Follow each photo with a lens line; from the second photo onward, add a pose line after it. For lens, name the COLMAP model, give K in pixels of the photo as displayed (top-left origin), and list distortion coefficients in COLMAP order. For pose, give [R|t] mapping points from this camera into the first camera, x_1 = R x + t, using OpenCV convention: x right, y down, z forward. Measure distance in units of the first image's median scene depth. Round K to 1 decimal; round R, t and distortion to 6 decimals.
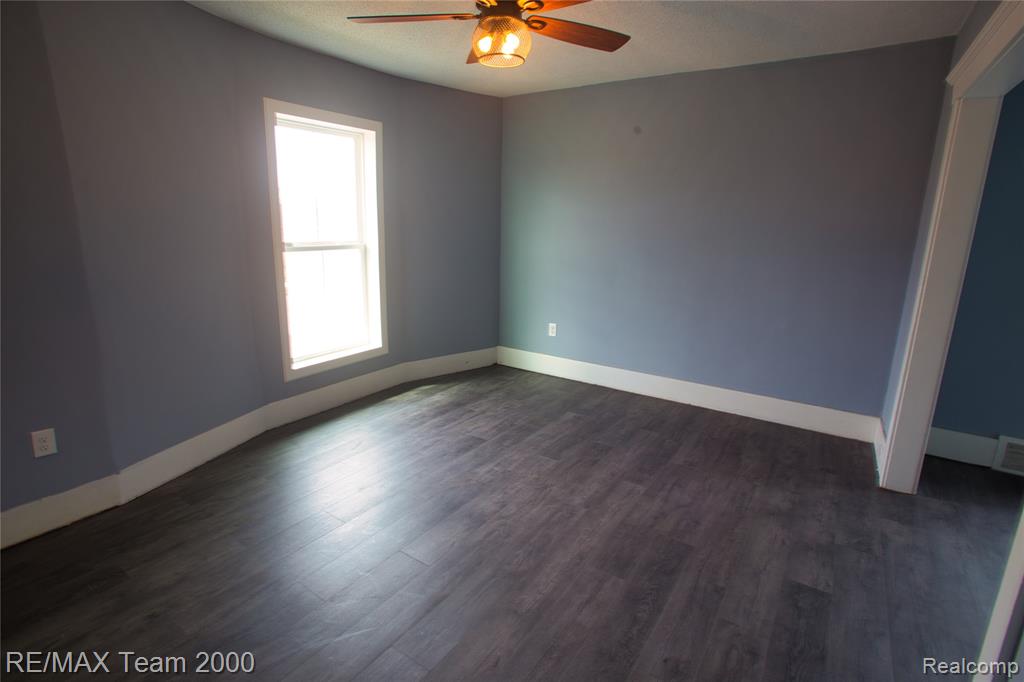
lens RADIAL K [[497.1, 0, 512.0], [0, 497.1, 341.0], [0, 0, 1]] dist [-0.084283, 0.040855]
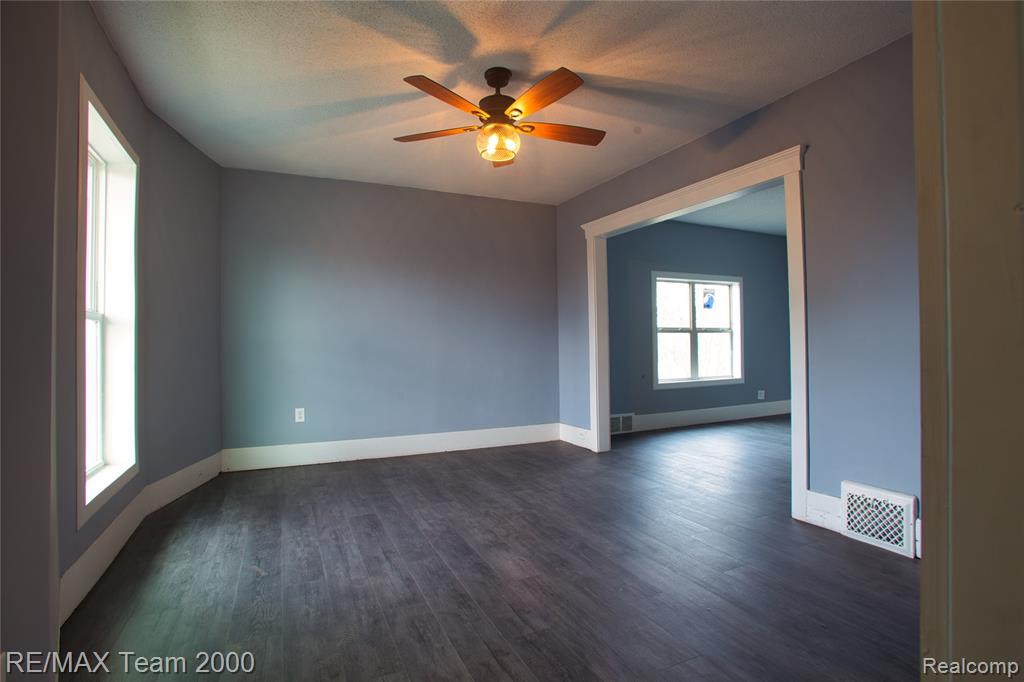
lens RADIAL K [[497.1, 0, 512.0], [0, 497.1, 341.0], [0, 0, 1]] dist [-0.084283, 0.040855]
pose [[0.509366, -0.018466, 0.860352, -0.753599], [0.220139, 0.969300, -0.109527, 0.047007], [-0.831917, 0.245186, 0.497793, 0.267473]]
